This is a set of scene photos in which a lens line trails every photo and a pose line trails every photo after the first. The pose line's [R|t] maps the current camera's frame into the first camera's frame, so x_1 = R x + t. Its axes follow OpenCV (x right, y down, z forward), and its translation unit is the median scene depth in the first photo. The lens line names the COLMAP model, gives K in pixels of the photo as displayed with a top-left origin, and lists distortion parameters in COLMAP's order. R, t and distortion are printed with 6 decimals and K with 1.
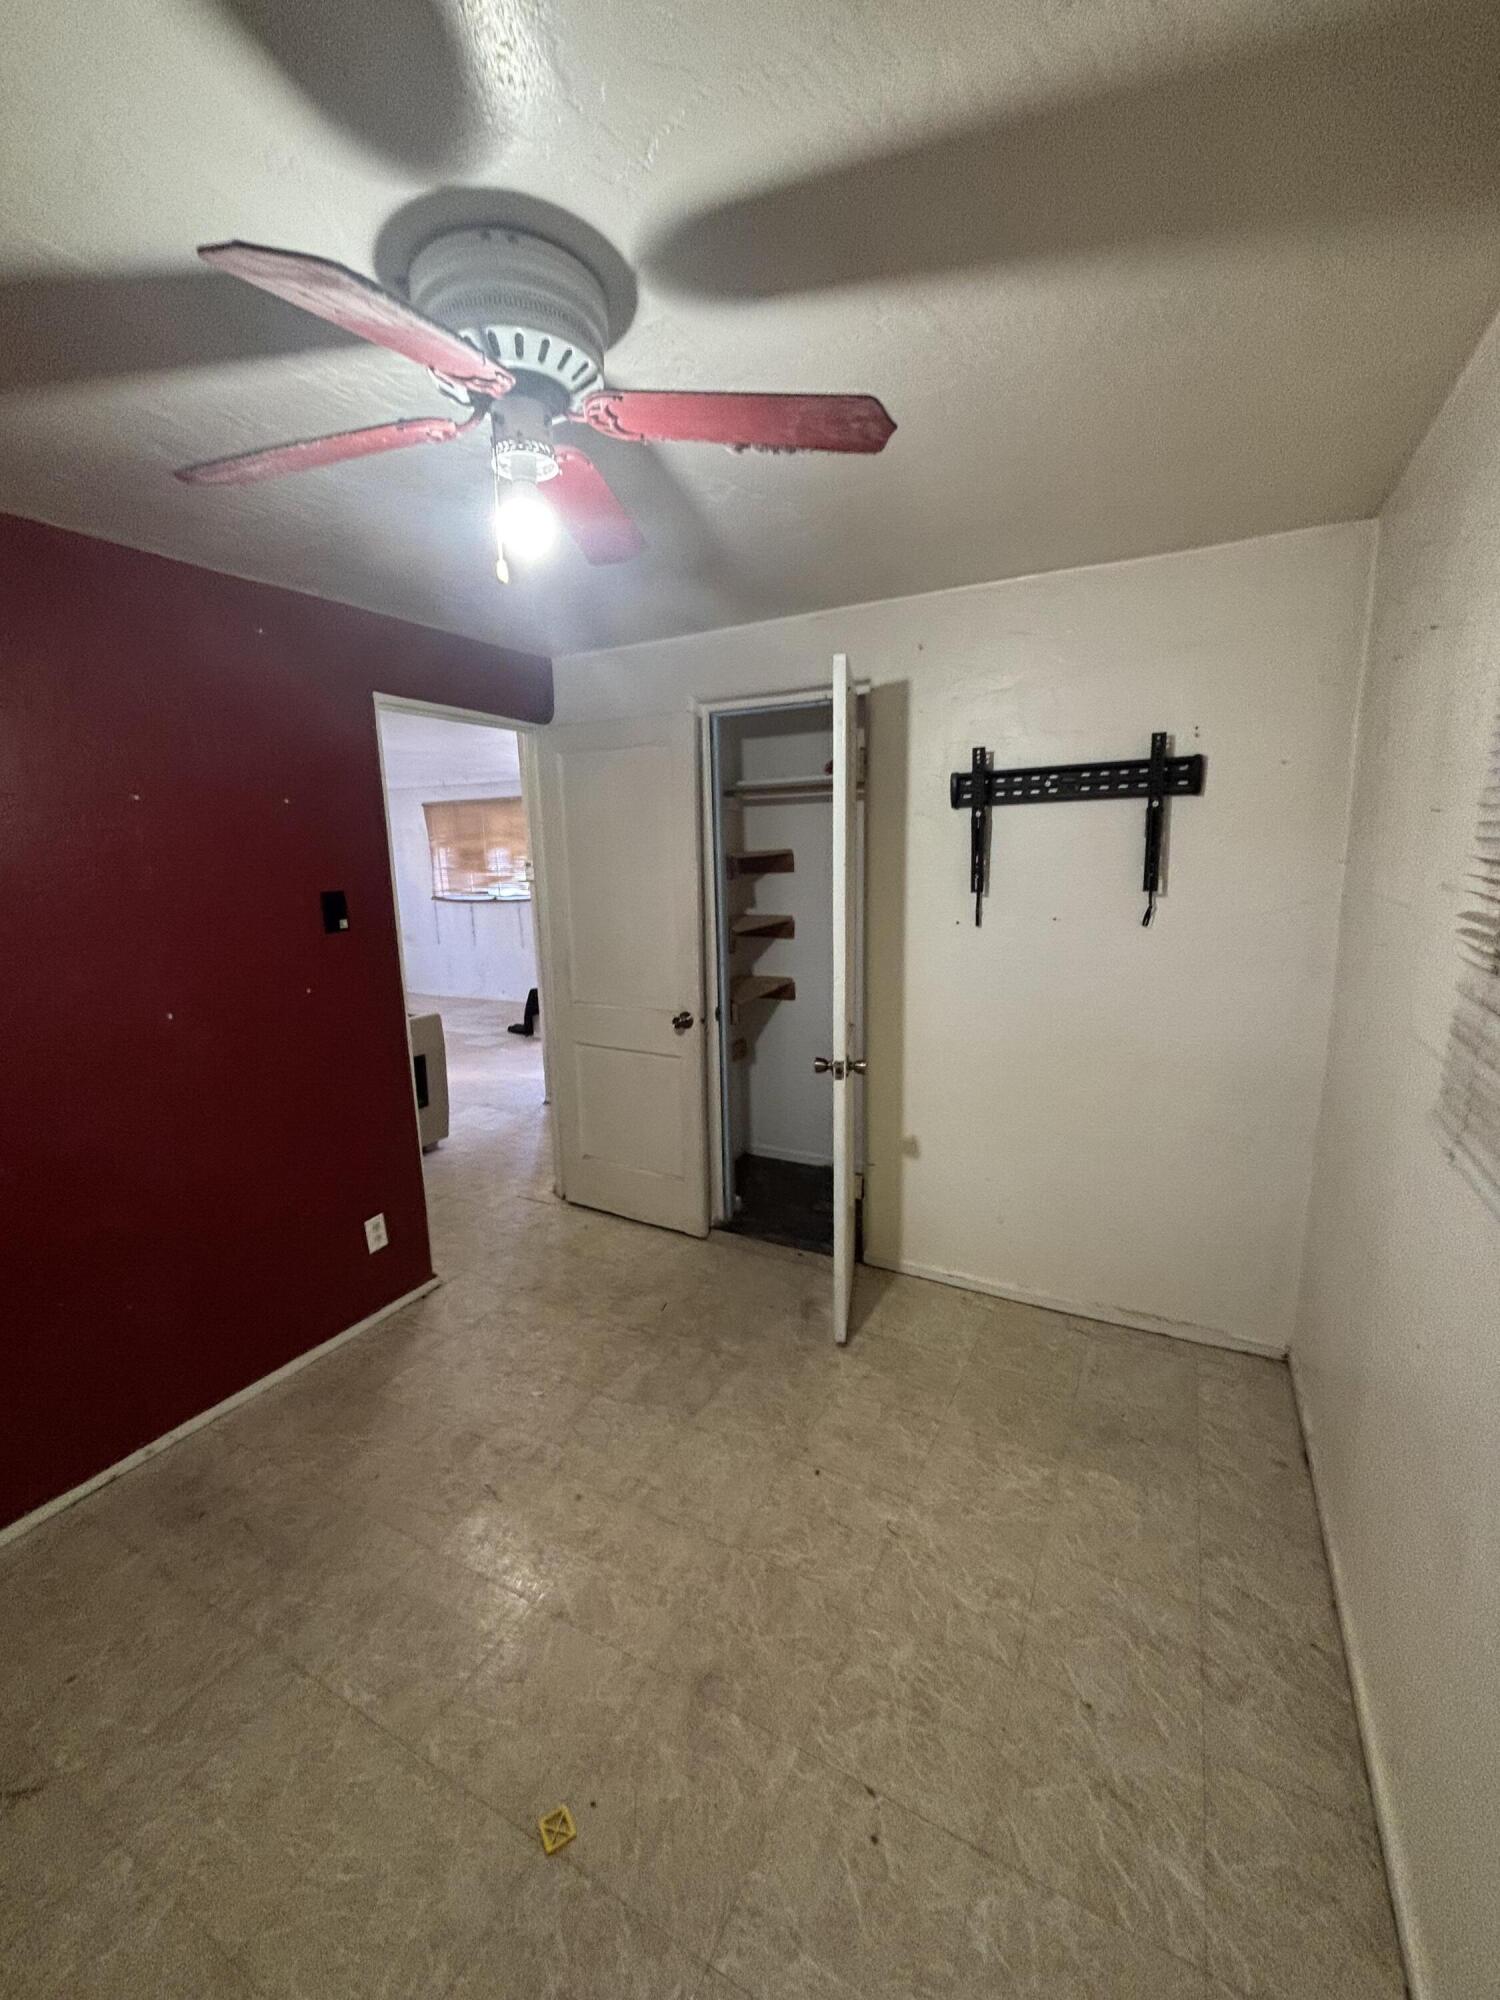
lens RADIAL K [[800.8, 0, 754.3], [0, 800.8, 1008.4], [0, 0, 1]] dist [0.000509, 0.000004]
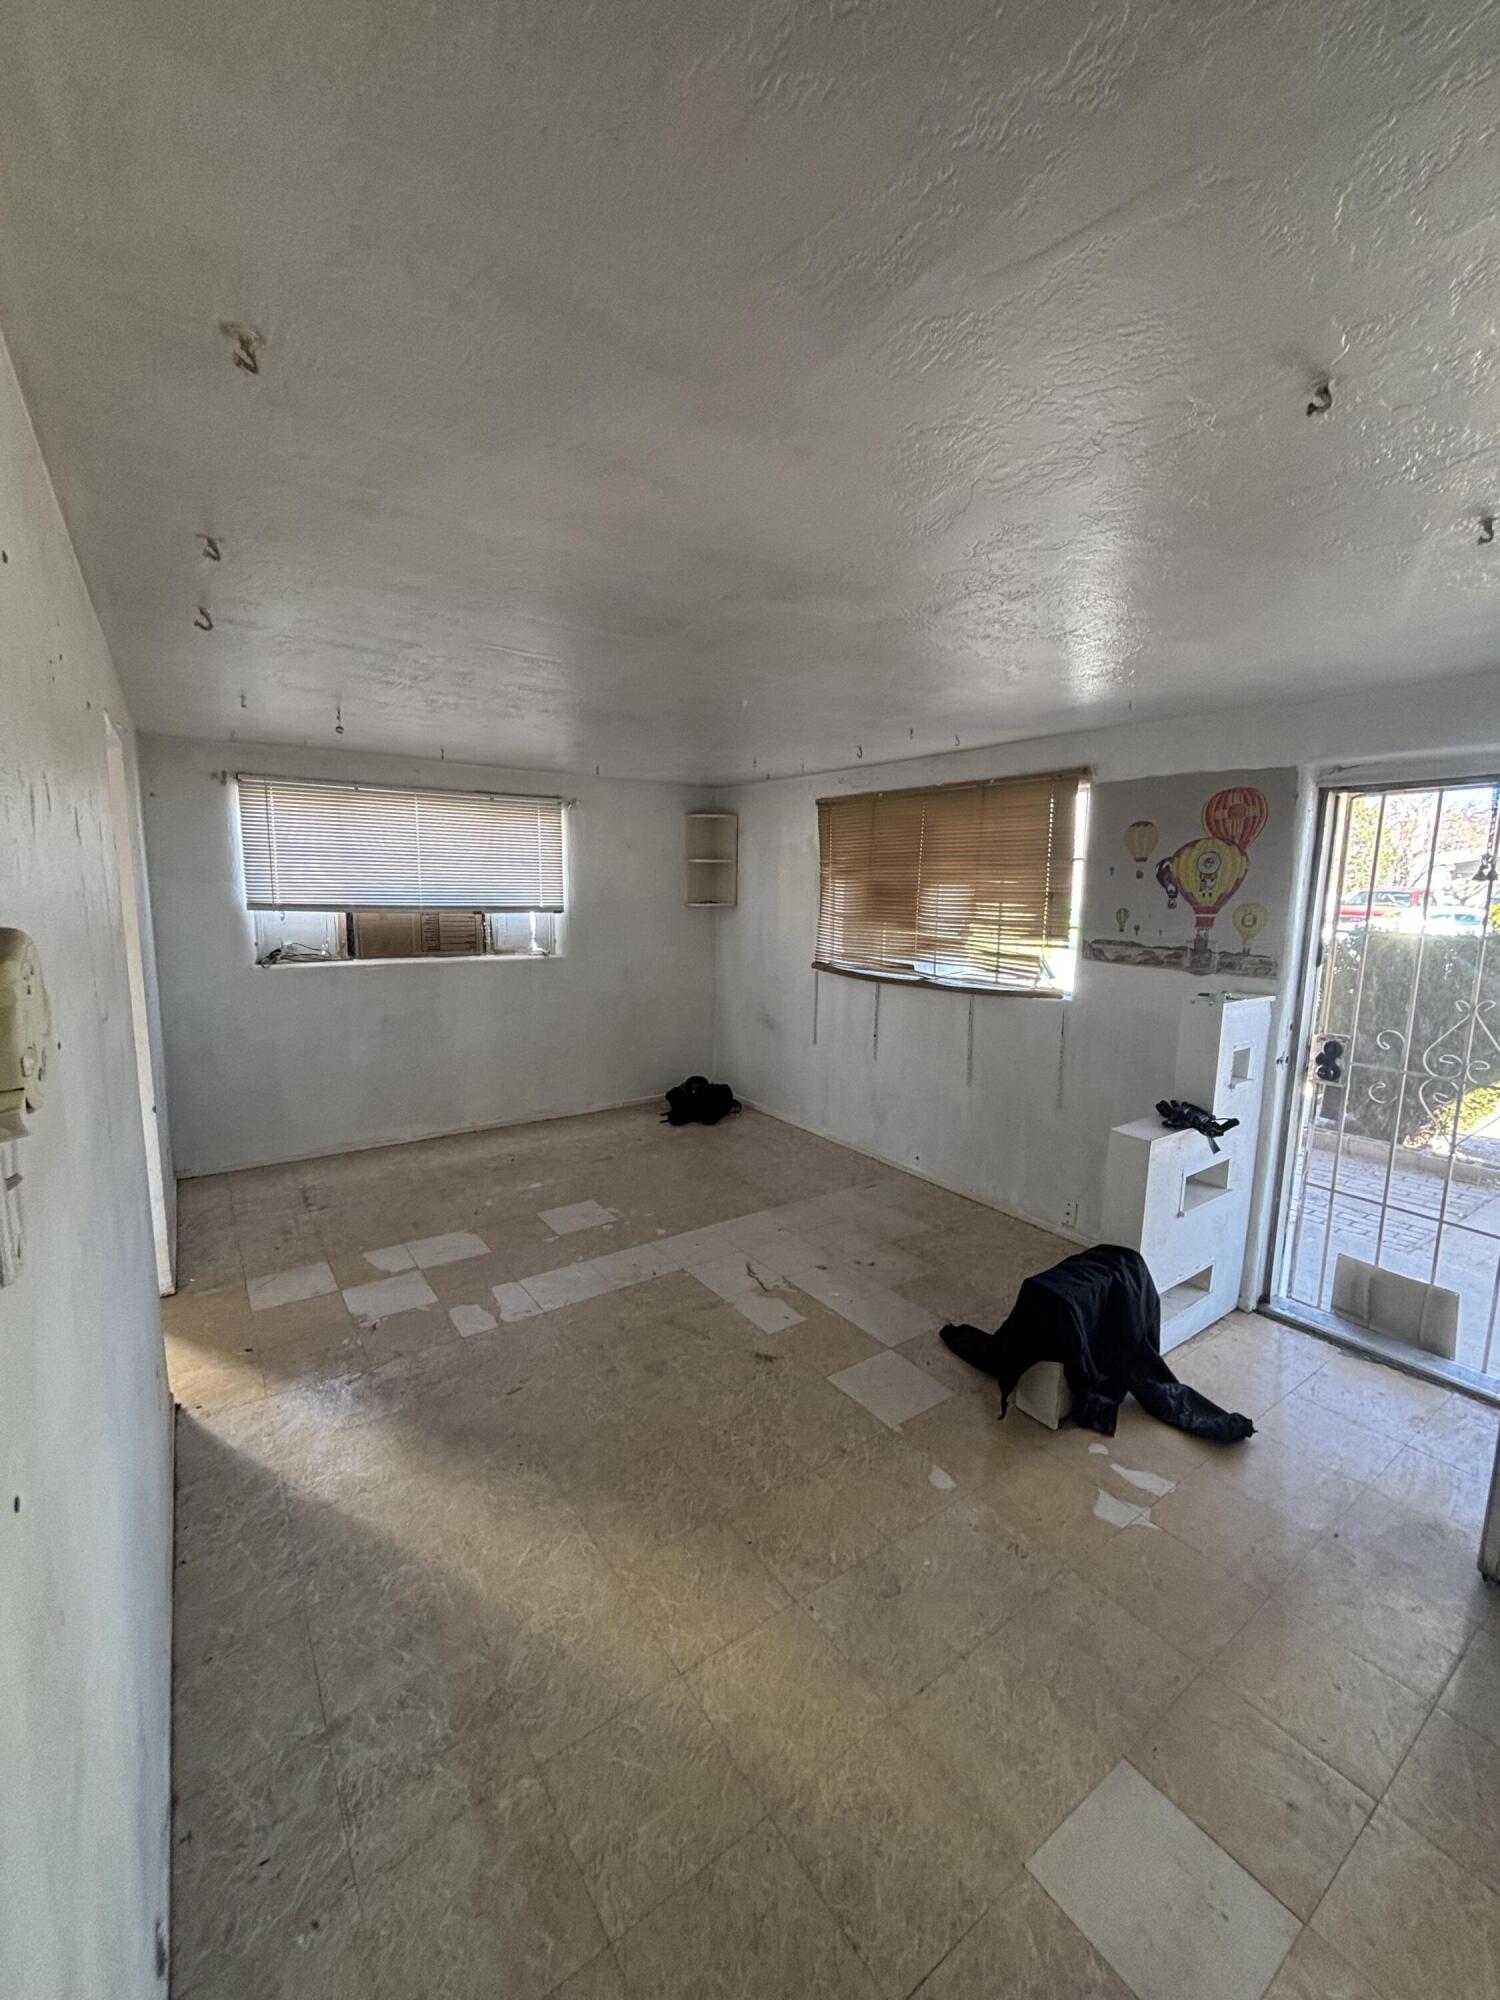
lens RADIAL K [[800.8, 0, 746.7], [0, 800.8, 999.6], [0, 0, 1]] dist [0.000509, 0.000004]
pose [[0.890691, 0.102216, -0.442970, -0.195237], [-0.125655, 0.991788, -0.023802, -0.097470], [0.436899, 0.076861, 0.896221, 0.484496]]
